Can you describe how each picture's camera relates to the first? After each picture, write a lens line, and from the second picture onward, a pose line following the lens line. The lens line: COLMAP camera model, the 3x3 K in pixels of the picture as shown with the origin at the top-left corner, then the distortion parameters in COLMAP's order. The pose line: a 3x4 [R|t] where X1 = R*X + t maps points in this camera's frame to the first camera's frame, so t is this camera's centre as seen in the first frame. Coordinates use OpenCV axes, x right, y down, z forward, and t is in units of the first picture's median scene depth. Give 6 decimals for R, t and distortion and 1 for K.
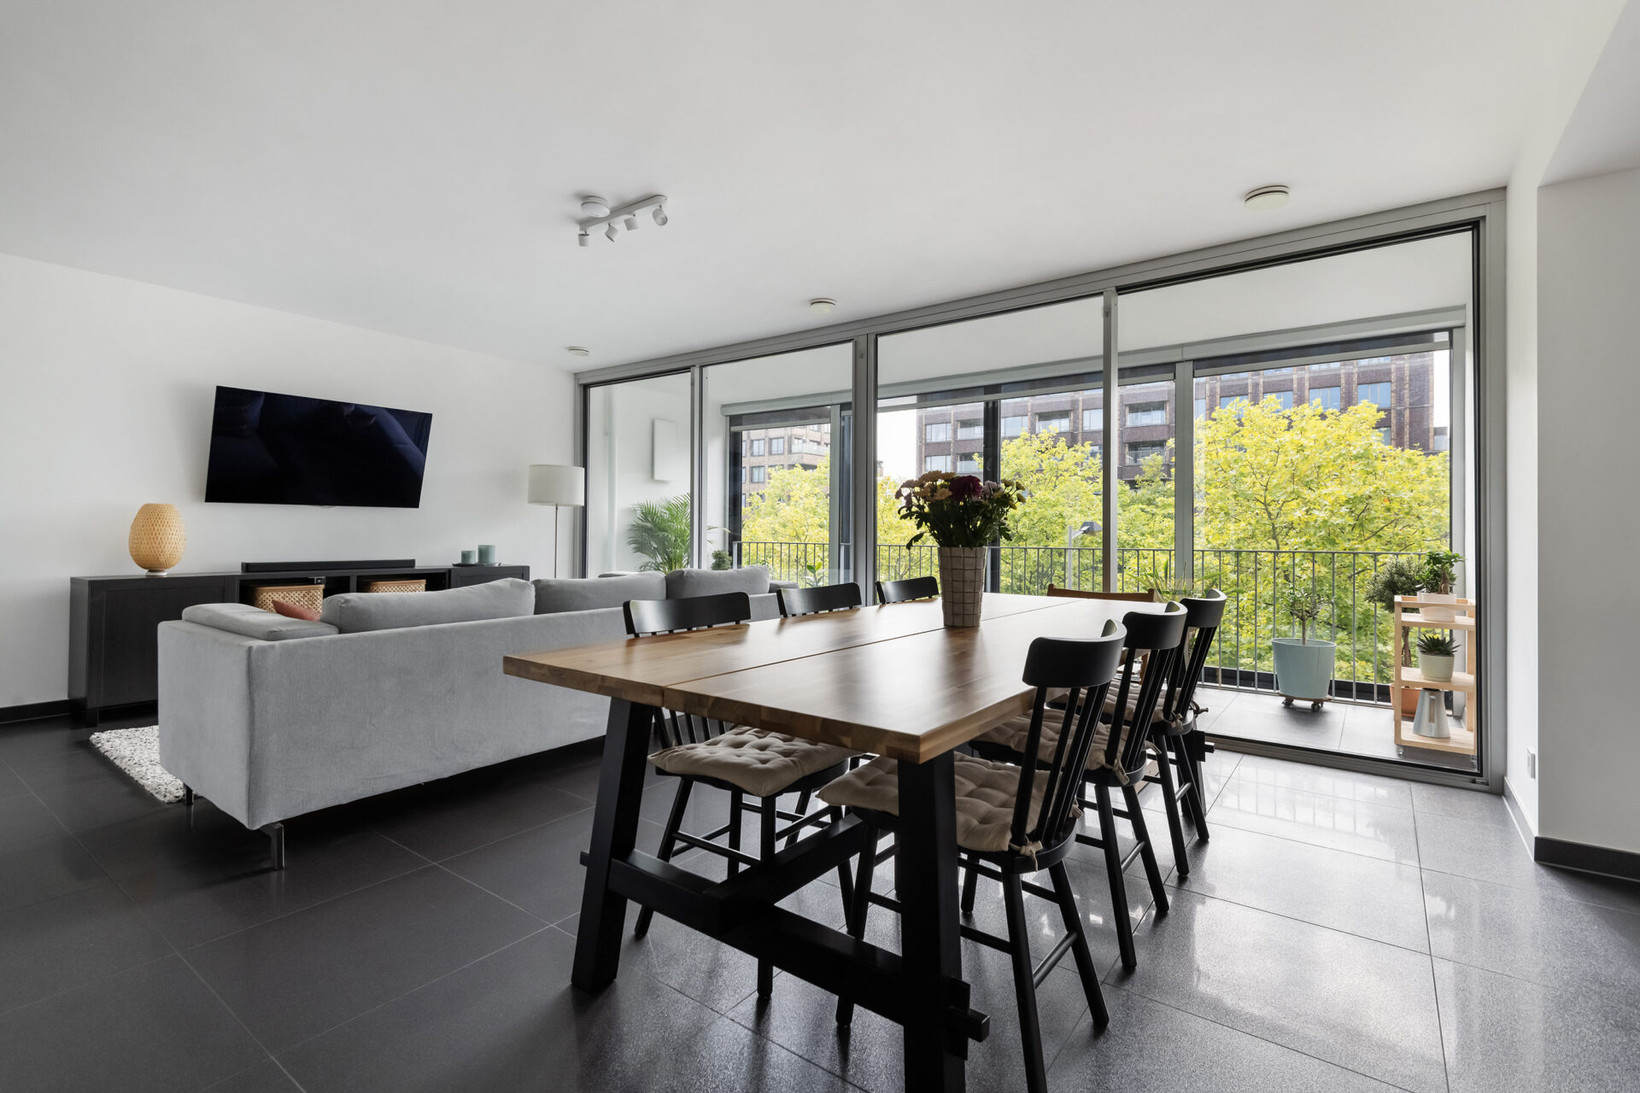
lens RADIAL K [[745.3, 0, 836.1], [0, 745.3, 531.6], [0, 0, 1]] dist [0.021159, -0.000257]
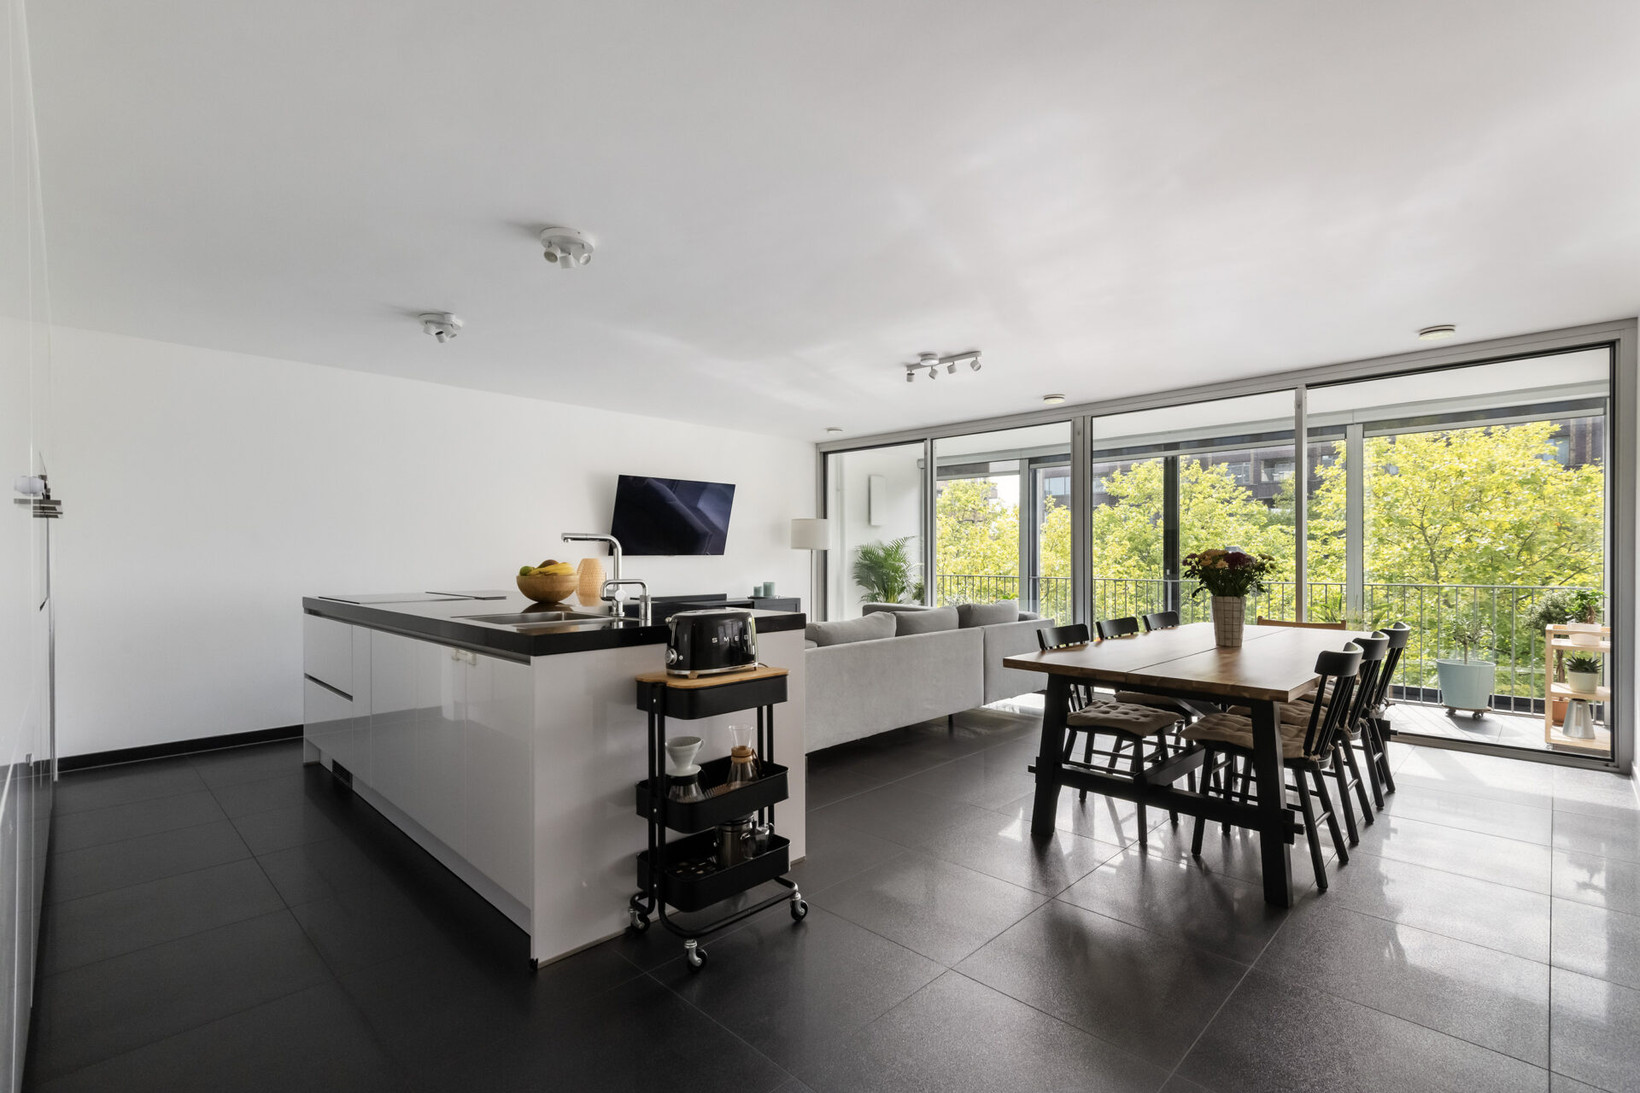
lens RADIAL K [[741.6, 0, 827.3], [0, 741.6, 564.5], [0, 0, 1]] dist [0.000602, -0.000046]
pose [[0.988385, -0.008025, -0.151758, -0.235122], [0.010253, 0.999851, 0.013904, -0.041490], [0.151623, -0.015298, 0.988320, -0.370945]]
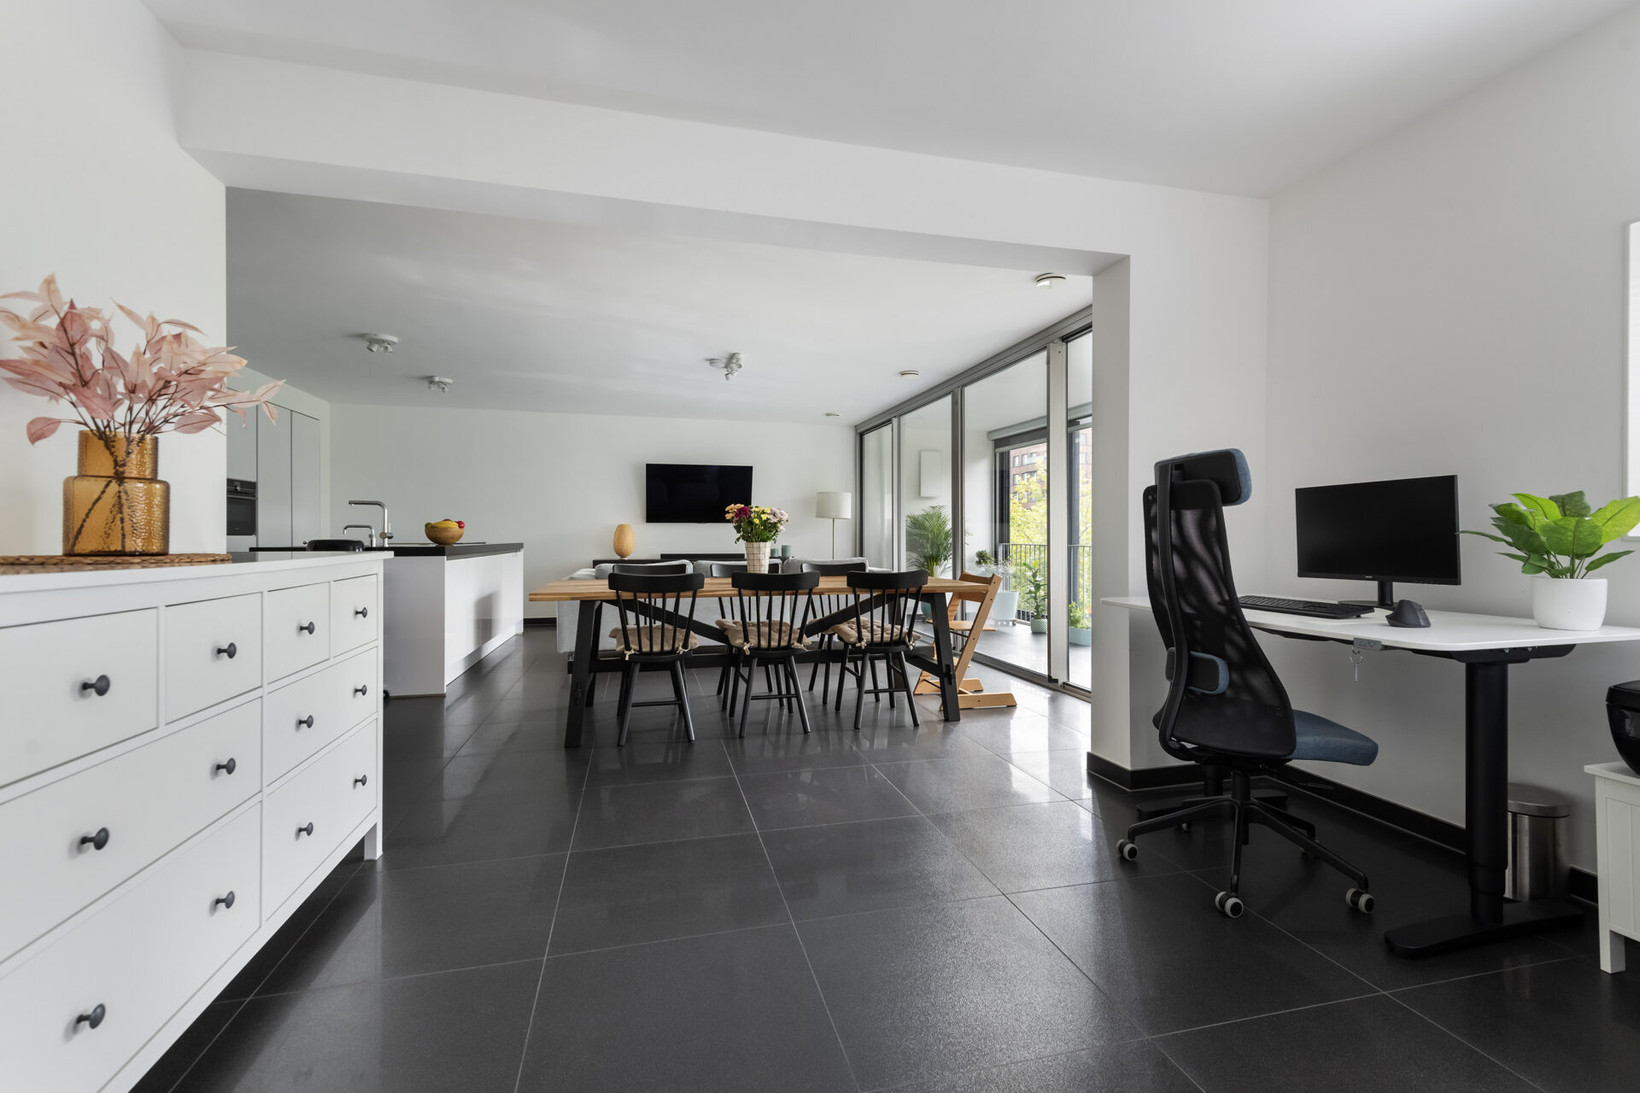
lens RADIAL K [[745.3, 0, 836.1], [0, 745.3, 531.6], [0, 0, 1]] dist [0.021159, -0.000257]
pose [[0.772628, -0.011514, -0.634754, 0.853436], [0.007313, 0.999931, -0.009236, 0.006814], [0.634817, 0.002494, 0.772659, -0.201072]]
